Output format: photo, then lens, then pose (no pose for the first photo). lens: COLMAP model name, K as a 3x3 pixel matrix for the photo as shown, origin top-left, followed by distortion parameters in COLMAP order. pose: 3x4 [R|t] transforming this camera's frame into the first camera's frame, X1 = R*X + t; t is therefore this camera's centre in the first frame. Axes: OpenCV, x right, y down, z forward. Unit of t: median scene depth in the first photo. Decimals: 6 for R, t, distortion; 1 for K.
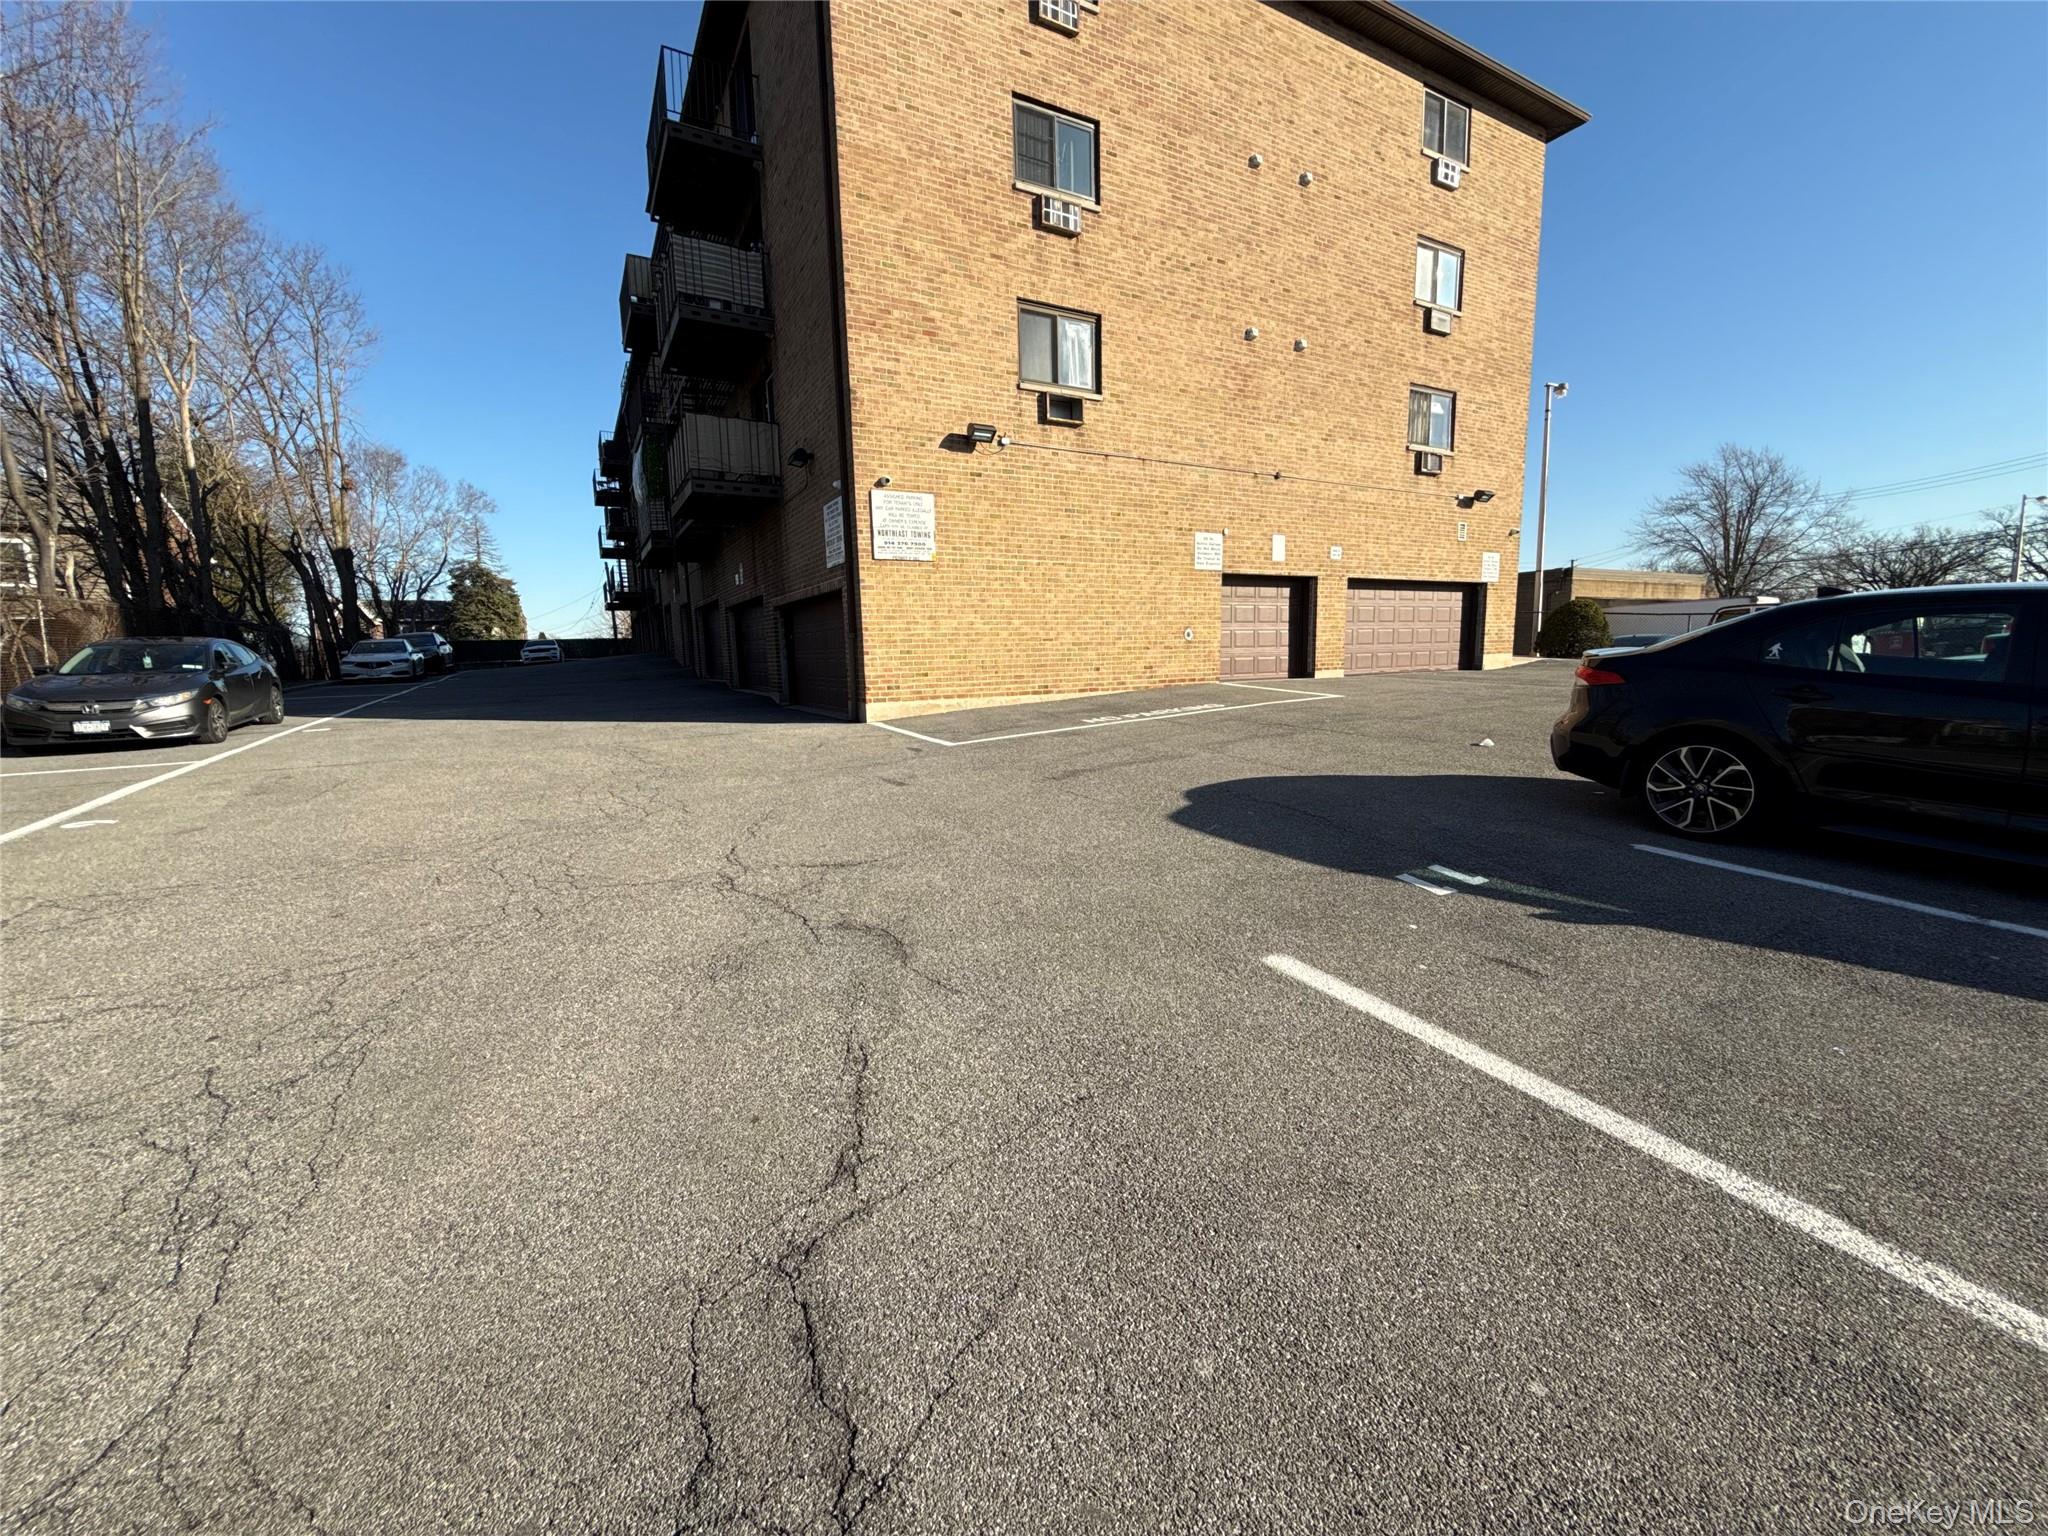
lens RADIAL K [[819.6, 0, 1024.2], [0, 819.6, 763.9], [0, 0, 1]] dist [0.000130, 0.000880]
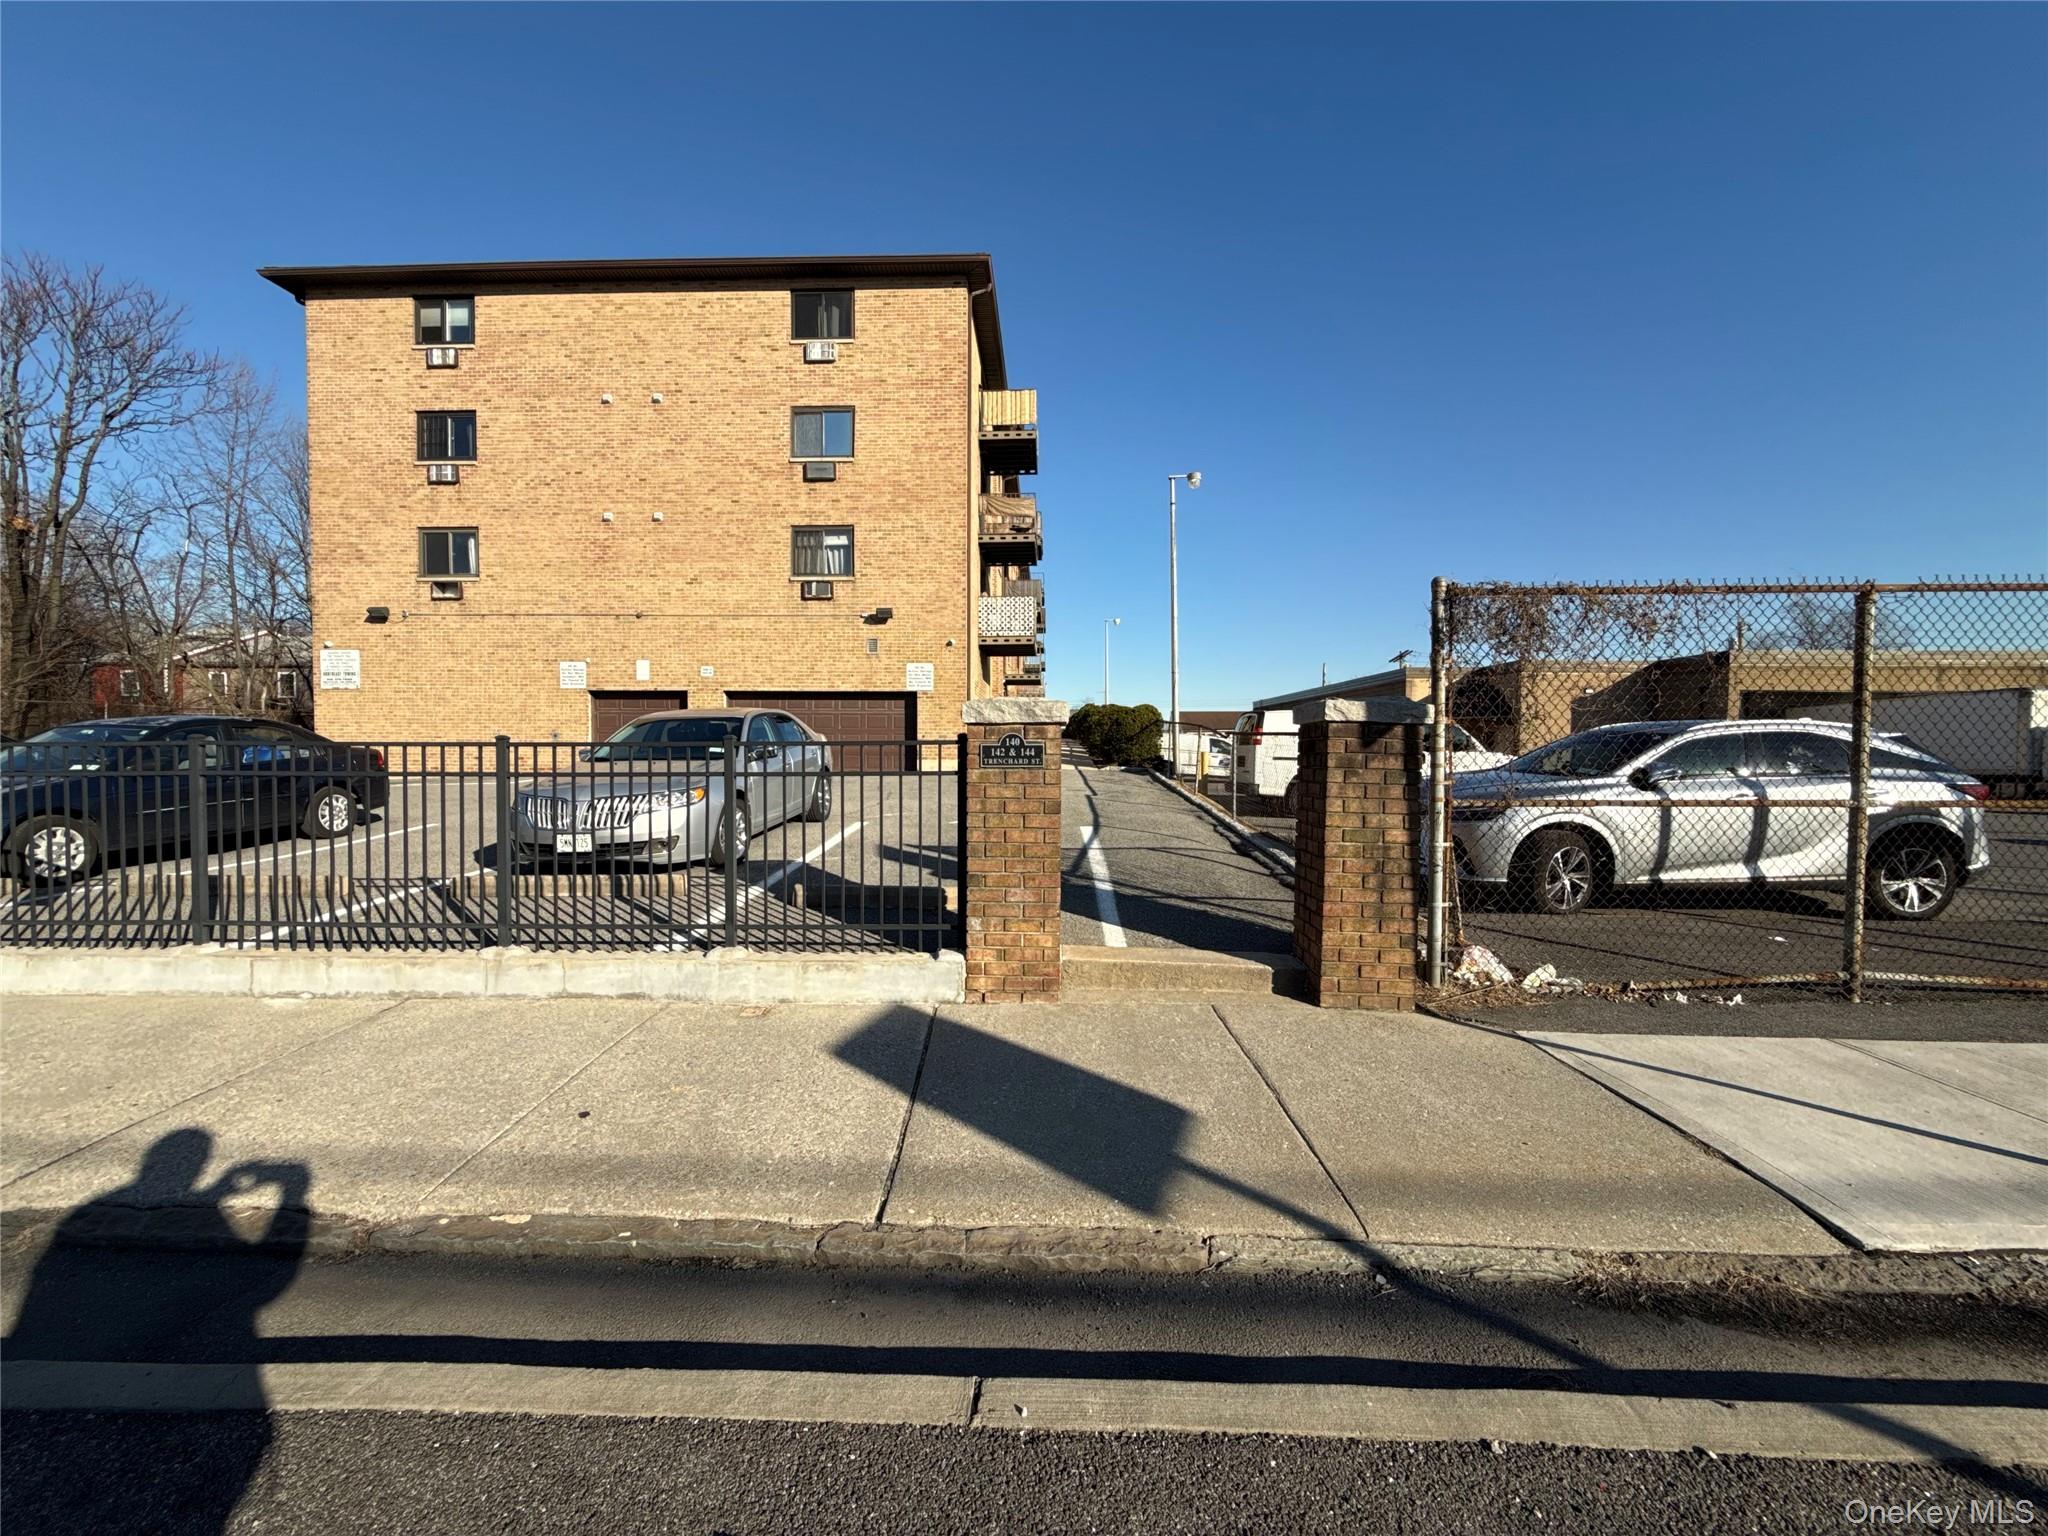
lens RADIAL K [[819.6, 0, 1018.5], [0, 819.6, 768.7], [0, 0, 1]] dist [0.000130, 0.000880]
pose [[0.852077, 0.036297, -0.522156, 1.634288], [-0.094165, 0.991946, -0.084710, -0.063275], [0.514876, 0.121348, 0.848632, 0.260026]]
